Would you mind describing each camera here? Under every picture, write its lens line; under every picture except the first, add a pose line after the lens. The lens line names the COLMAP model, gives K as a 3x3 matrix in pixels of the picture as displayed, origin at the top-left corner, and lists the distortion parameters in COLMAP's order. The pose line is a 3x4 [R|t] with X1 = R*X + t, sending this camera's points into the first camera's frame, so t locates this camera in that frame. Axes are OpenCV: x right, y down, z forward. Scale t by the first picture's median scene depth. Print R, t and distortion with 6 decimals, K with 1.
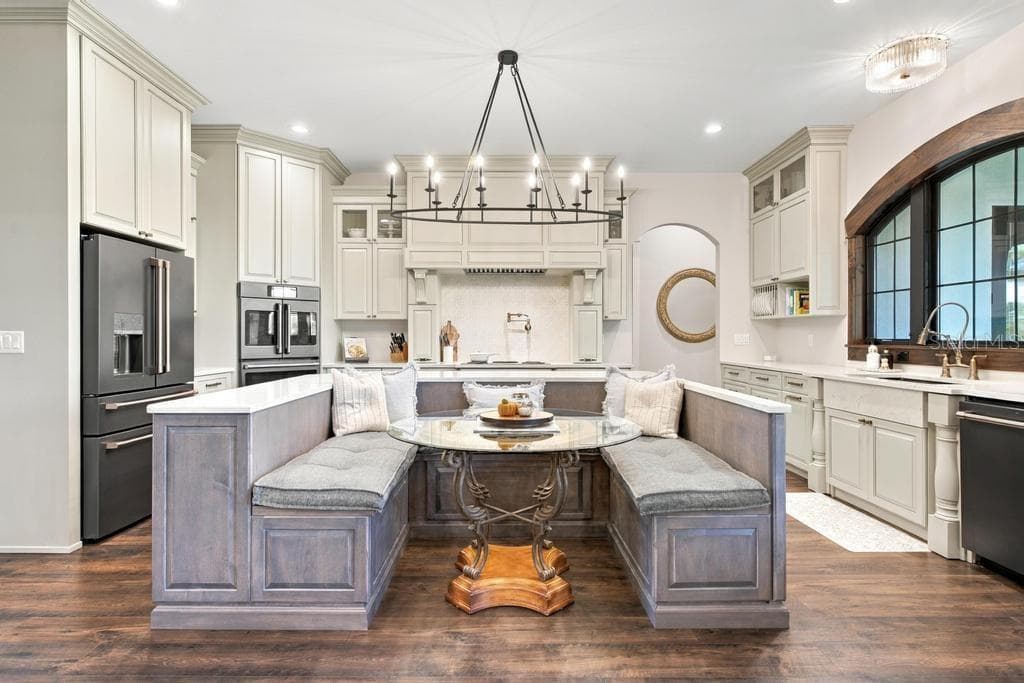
lens RADIAL K [[495.9, 0, 512.0], [0, 495.9, 340.9], [0, 0, 1]] dist [0.001413, 0.000089]
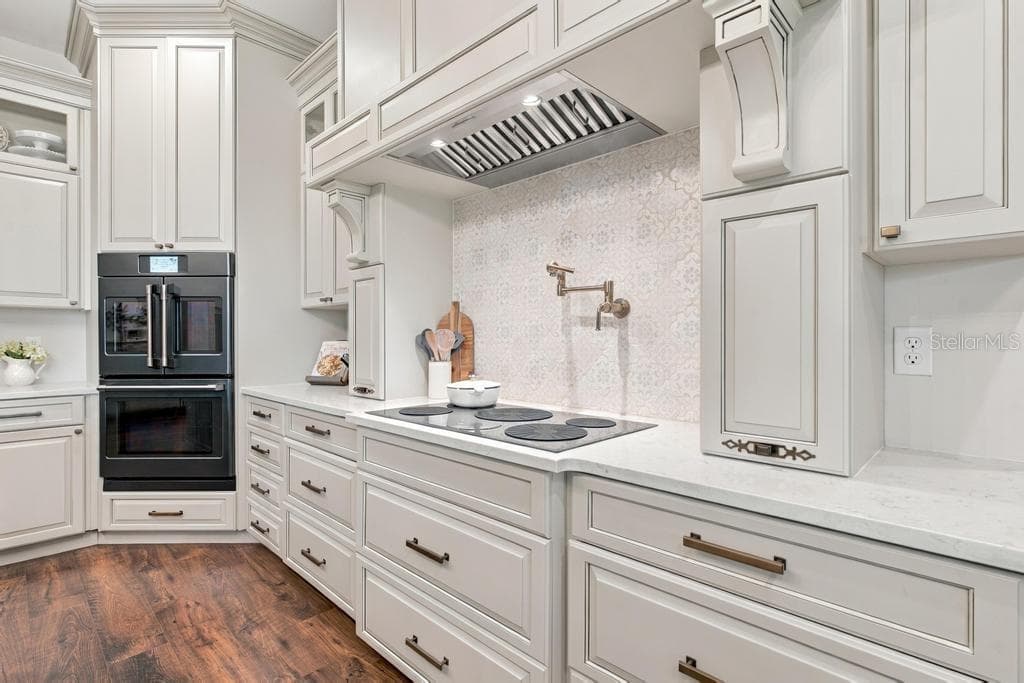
lens RADIAL K [[495.9, 0, 512.8], [0, 495.9, 340.4], [0, 0, 1]] dist [0.001413, 0.000089]
pose [[0.712005, 0.001271, -0.702173, 0.220806], [0.000574, 0.999997, 0.002393, -0.008476], [0.702174, -0.002107, 0.712002, 0.765623]]
